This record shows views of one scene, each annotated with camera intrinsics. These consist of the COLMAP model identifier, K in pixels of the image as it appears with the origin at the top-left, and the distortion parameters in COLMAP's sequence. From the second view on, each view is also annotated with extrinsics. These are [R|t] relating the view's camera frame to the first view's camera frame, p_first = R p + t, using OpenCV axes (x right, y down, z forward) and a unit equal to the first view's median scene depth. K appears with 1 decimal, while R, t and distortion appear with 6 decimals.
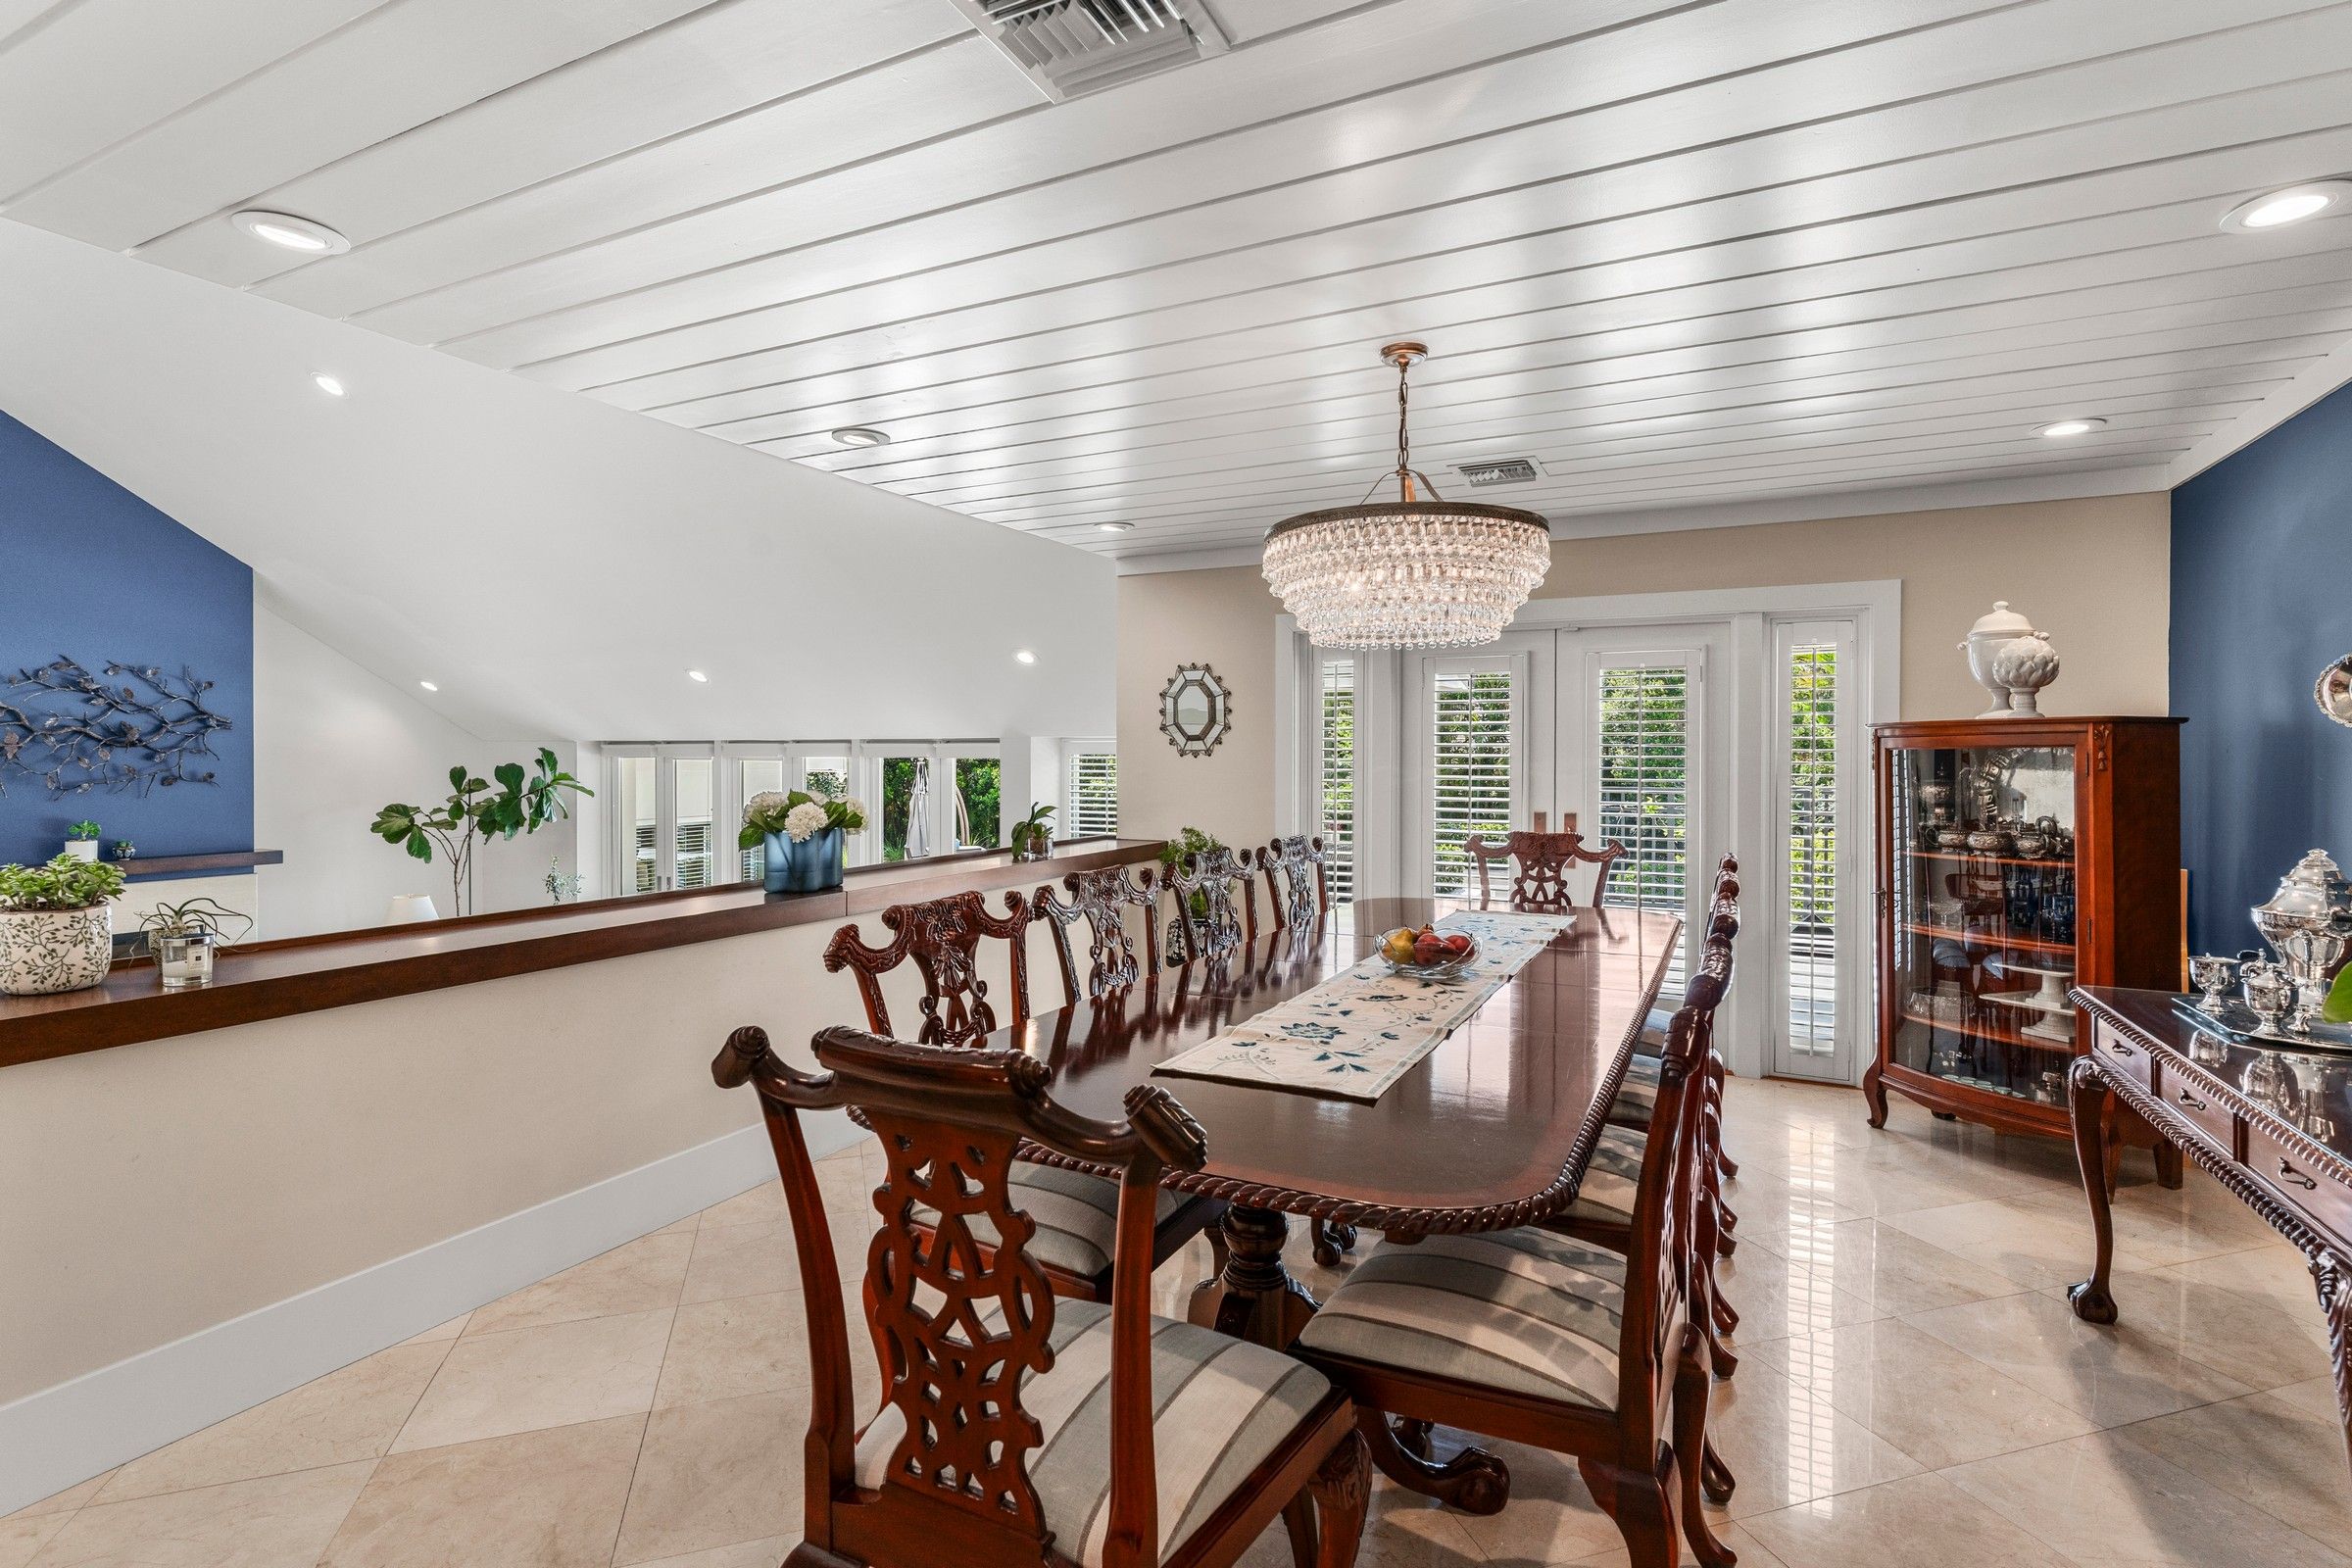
lens RADIAL K [[1163.1, 0, 1188.0], [0, 1163.1, 749.3], [0, 0, 1]] dist [0.000812, 0.000364]
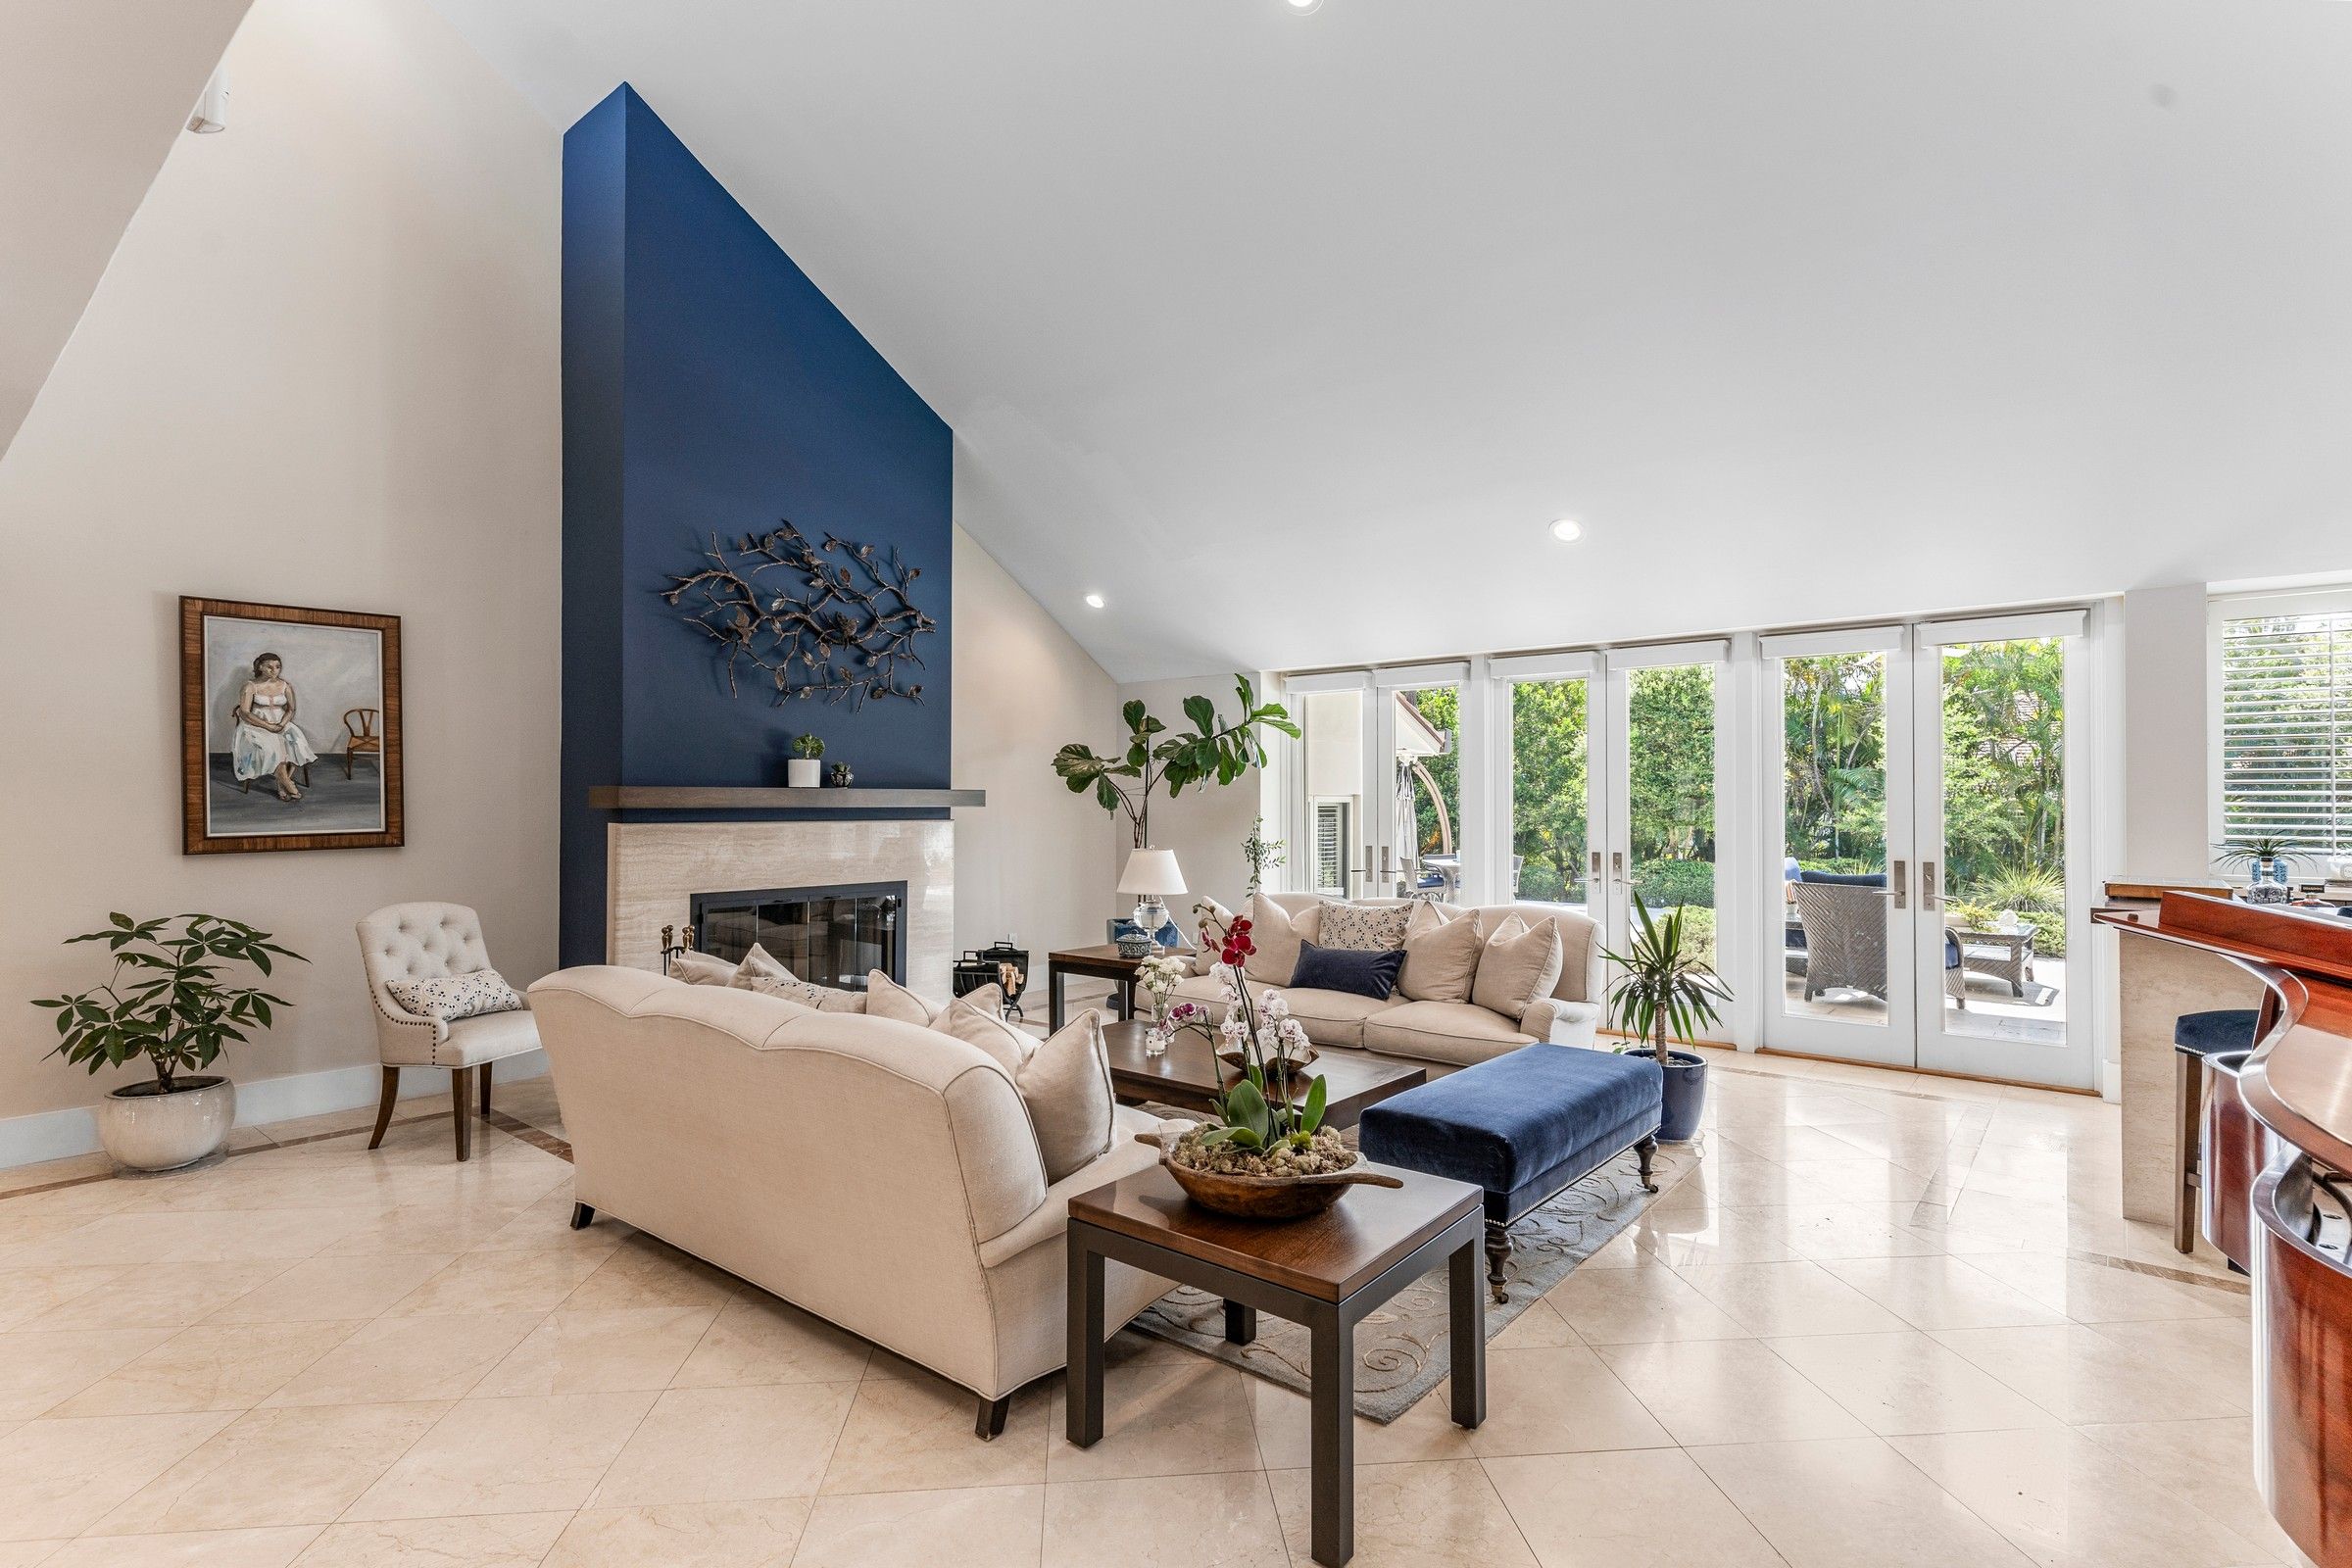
lens RADIAL K [[1152.2, 0, 1176.0], [0, 1152.2, 784.0], [0, 0, 1]] dist [-0.001948, -0.000662]
pose [[0.978207, -0.001939, -0.207623, -0.510417], [-0.001766, 0.999842, -0.017660, 0.099353], [0.207624, 0.017641, 0.978050, 0.283257]]
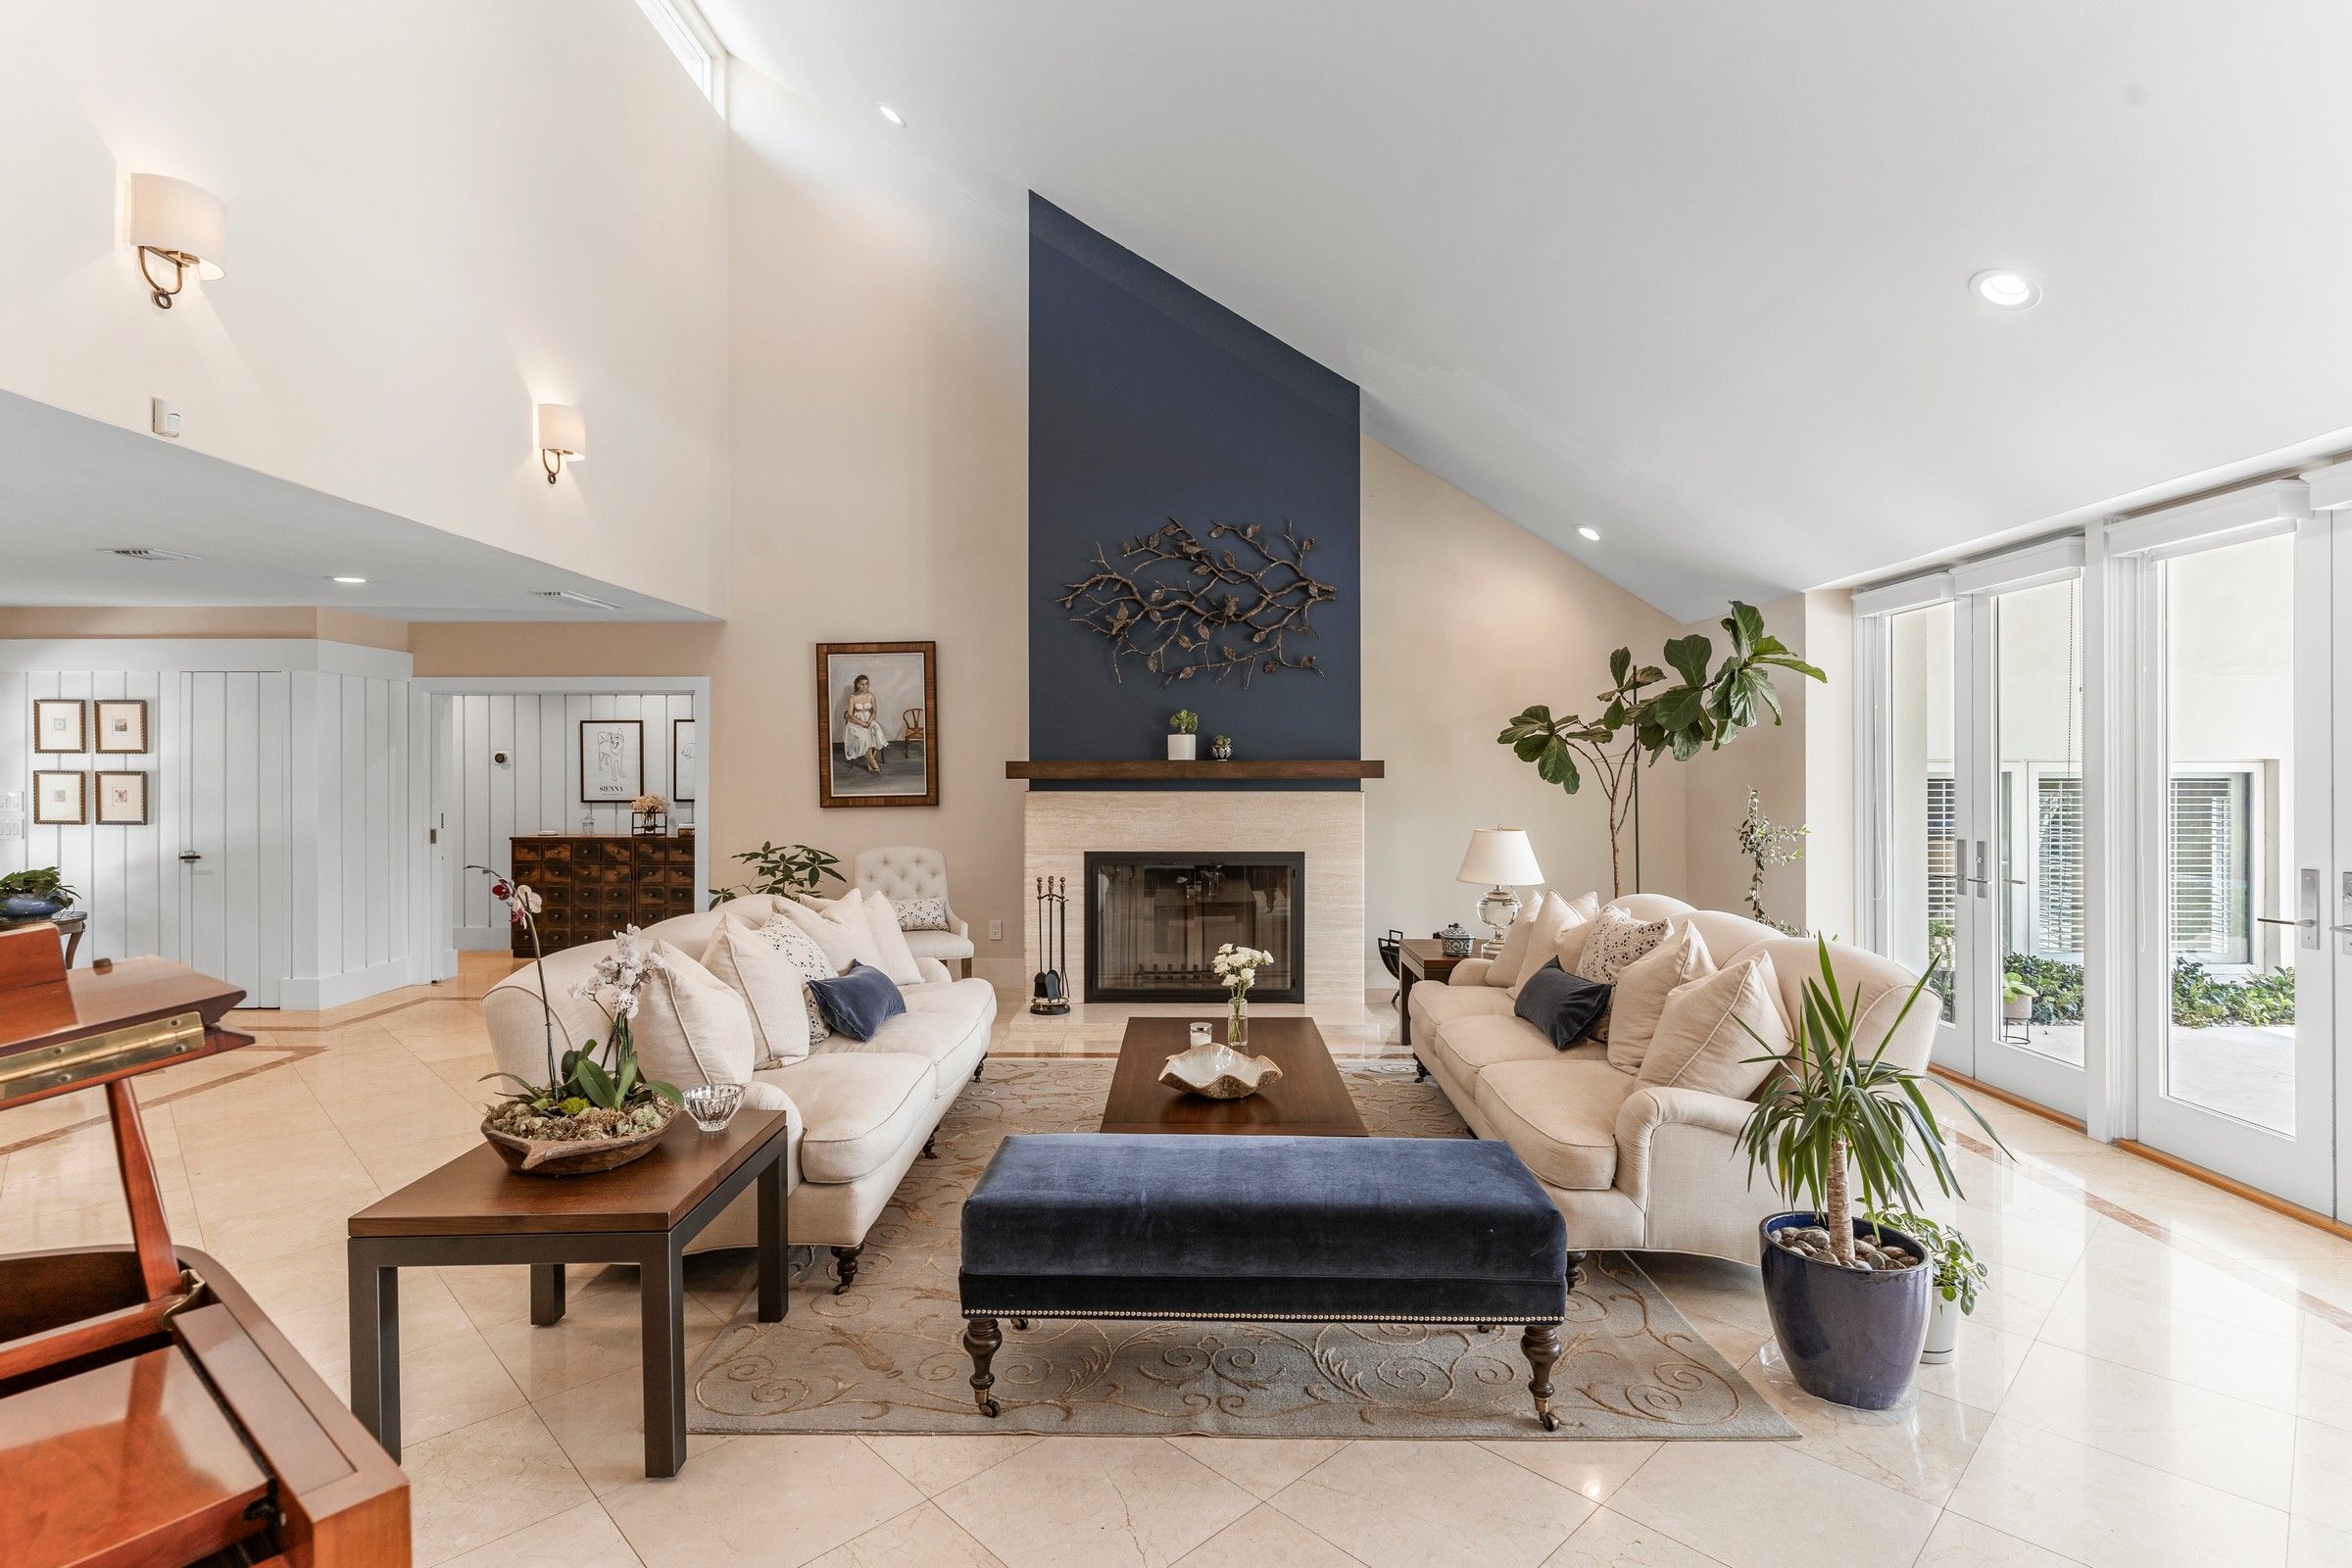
lens RADIAL K [[1119.8, 0, 1181.0], [0, 1119.8, 773.3], [0, 0, 1]] dist [0.000754, -0.000533]
pose [[0.442175, -0.000599, -0.896928, -0.210409], [-0.001282, 0.999998, -0.001300, 0.099197], [0.896928, 0.001725, 0.442174, 0.594530]]
